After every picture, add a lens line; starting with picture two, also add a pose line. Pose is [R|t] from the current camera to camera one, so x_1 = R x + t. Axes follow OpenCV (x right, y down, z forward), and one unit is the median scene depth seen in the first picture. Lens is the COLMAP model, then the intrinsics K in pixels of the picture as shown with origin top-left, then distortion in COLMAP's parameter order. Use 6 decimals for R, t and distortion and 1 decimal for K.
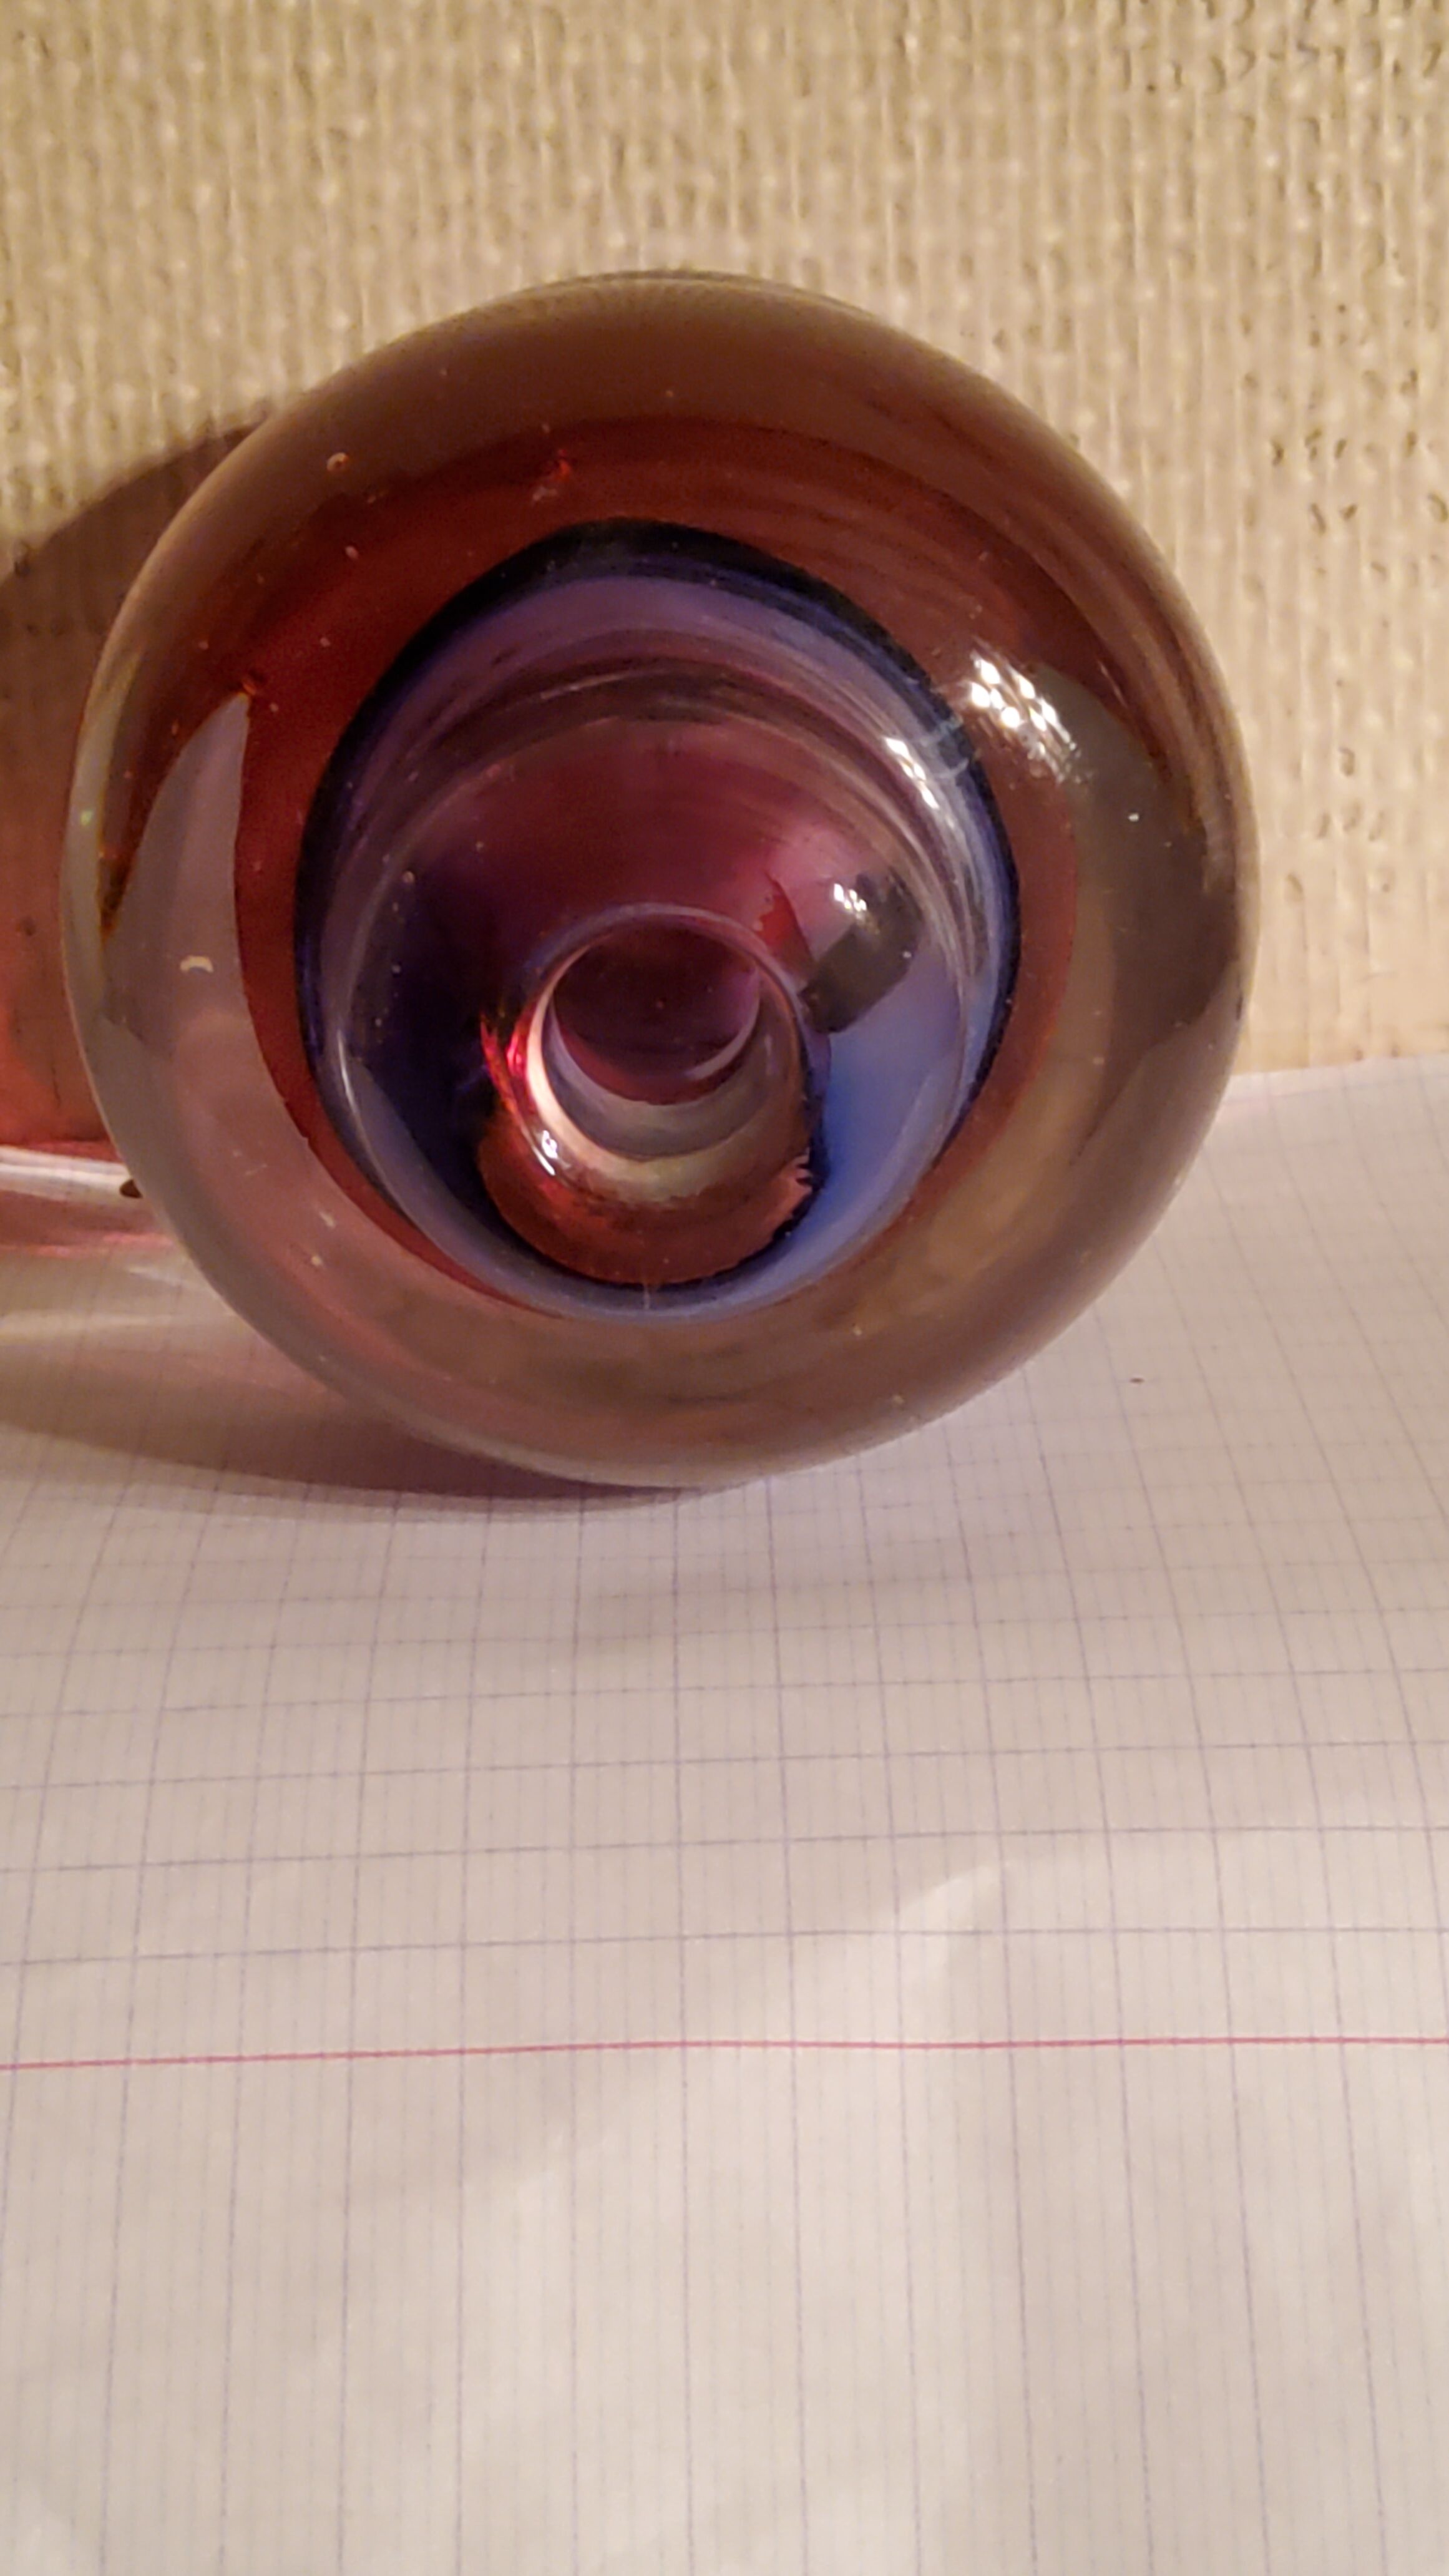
lens RADIAL K [[4201.7, 0, 746.9], [0, 4201.7, 1291.2], [0, 0, 1]] dist [0.091850, 0.000000]
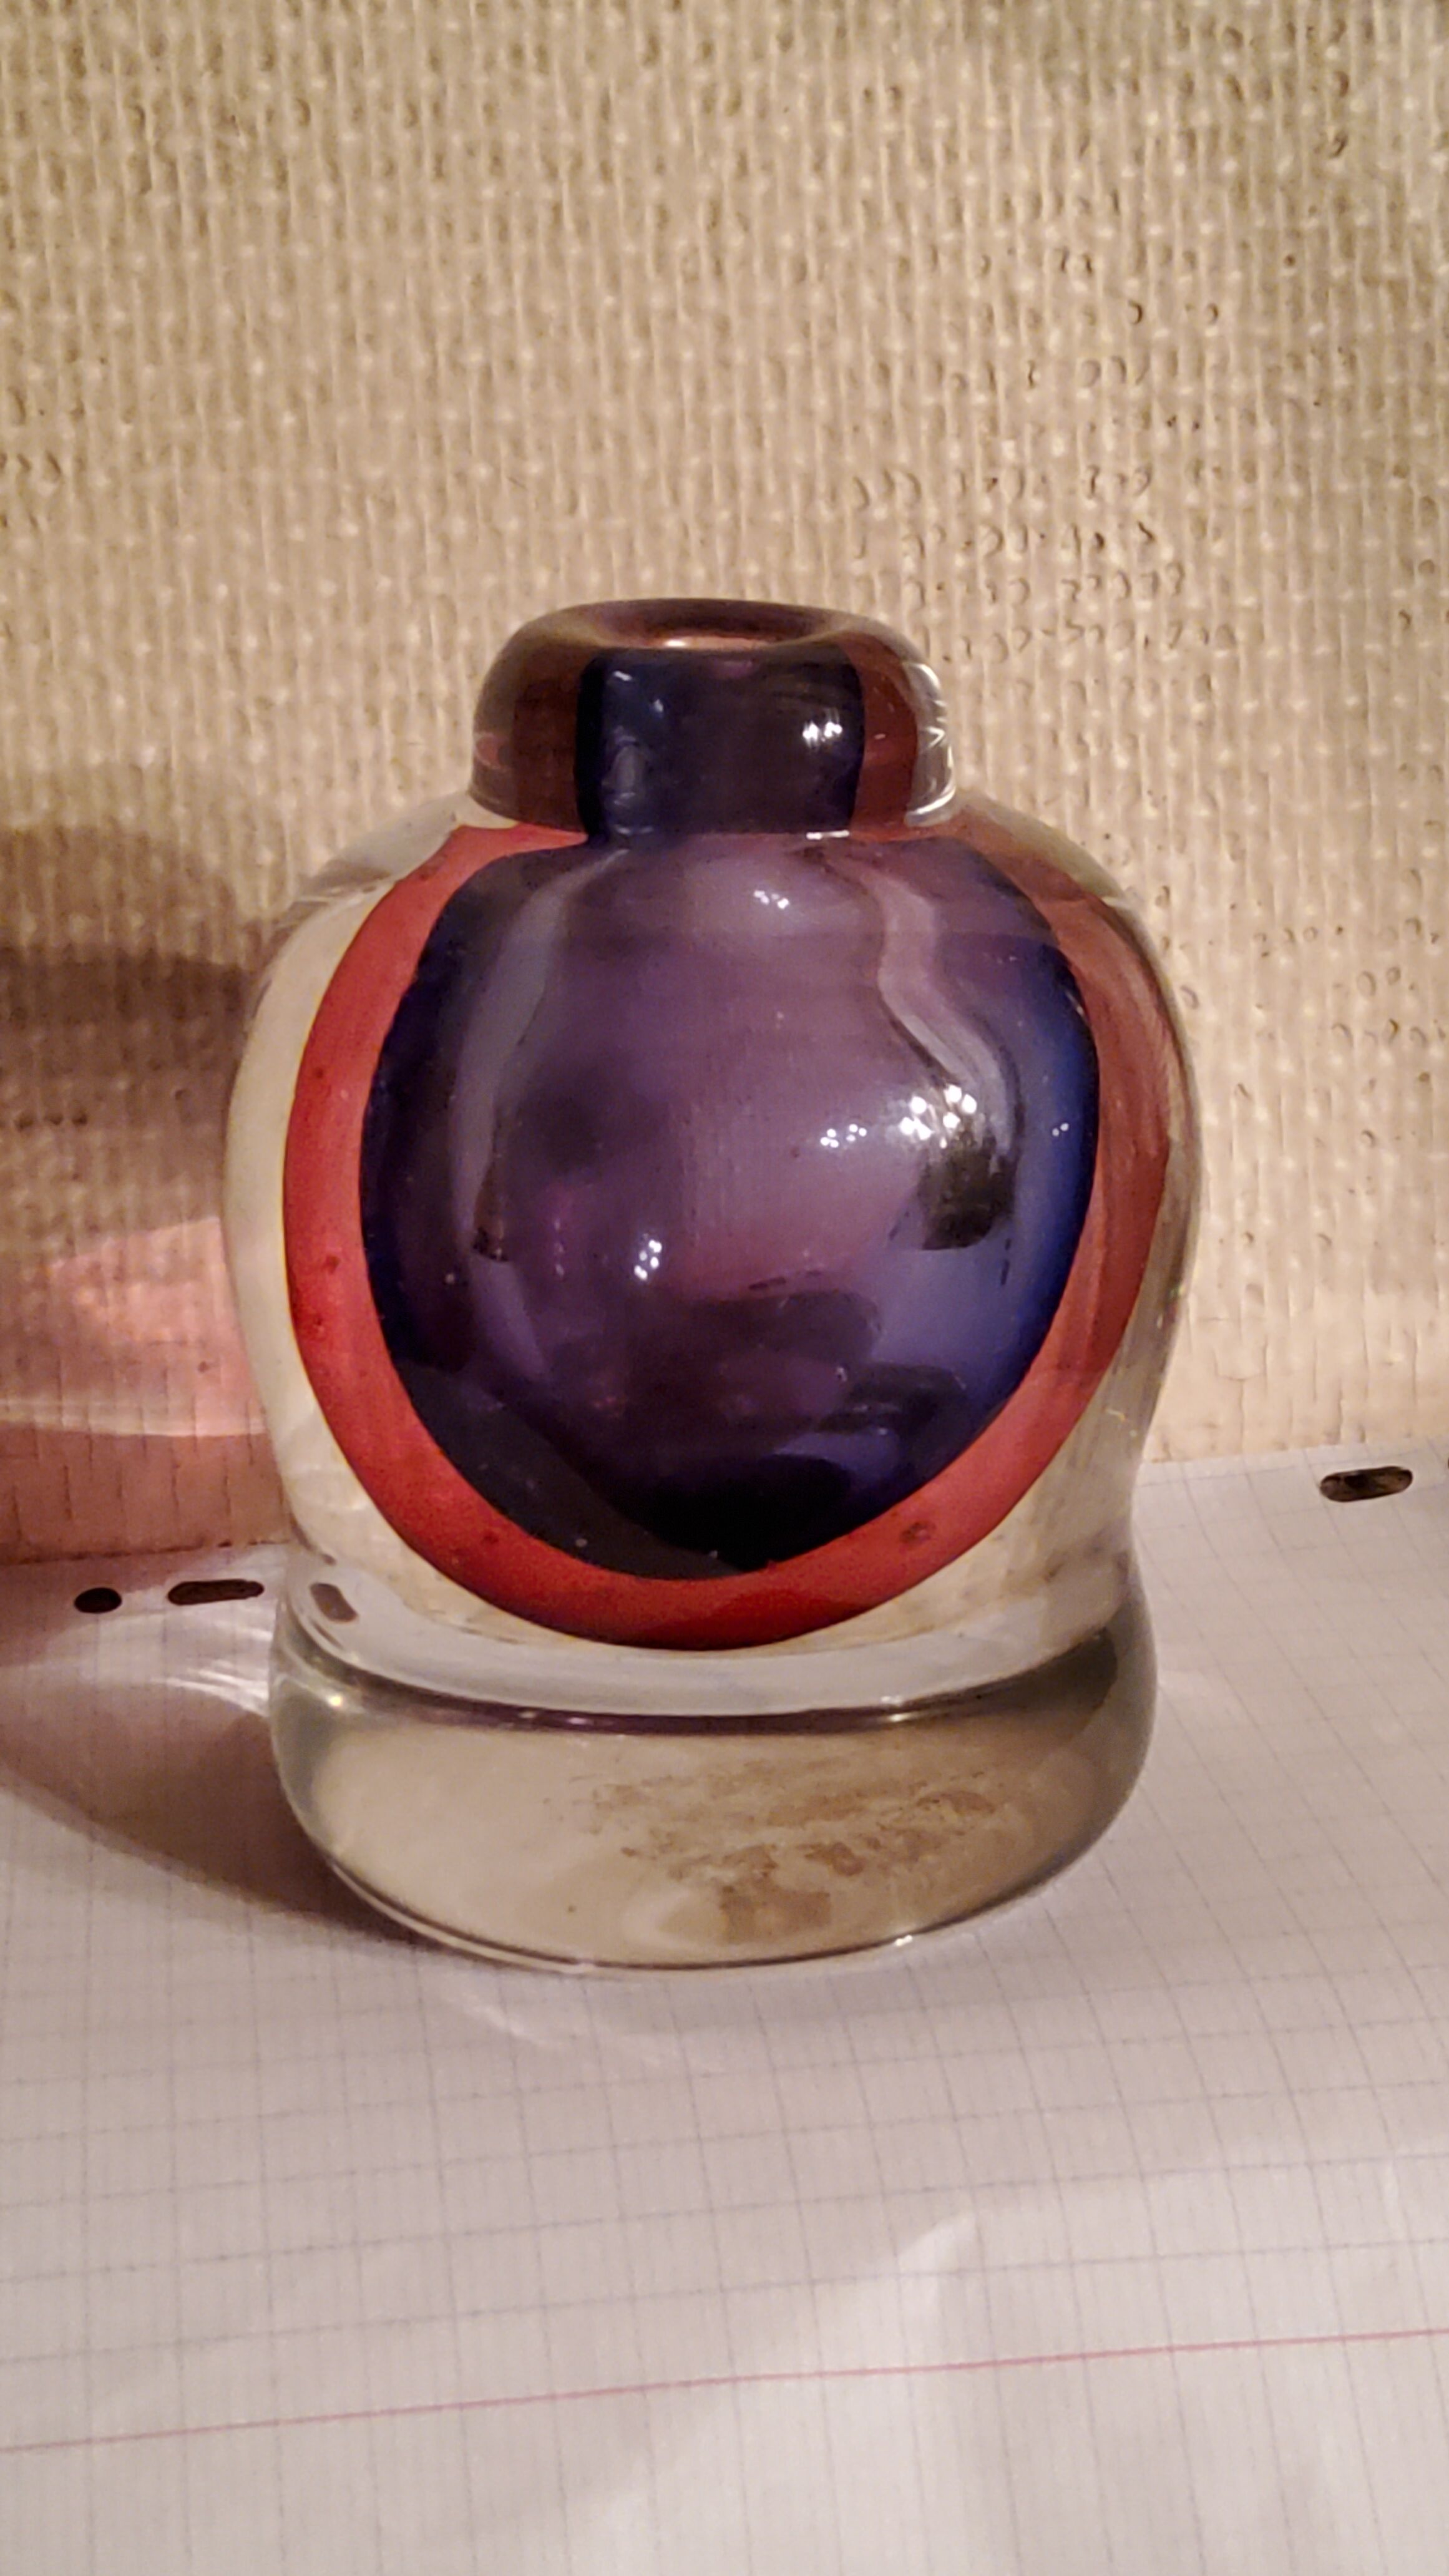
lens RADIAL K [[4201.7, 0, 752.9], [0, 4201.7, 1253.8], [0, 0, 1]] dist [0.091850, 0.000000]
pose [[0.992094, -0.024931, 0.122999, -0.109581], [0.029411, 0.998963, -0.034743, -0.076180], [-0.122005, 0.038086, 0.991798, -0.167841]]
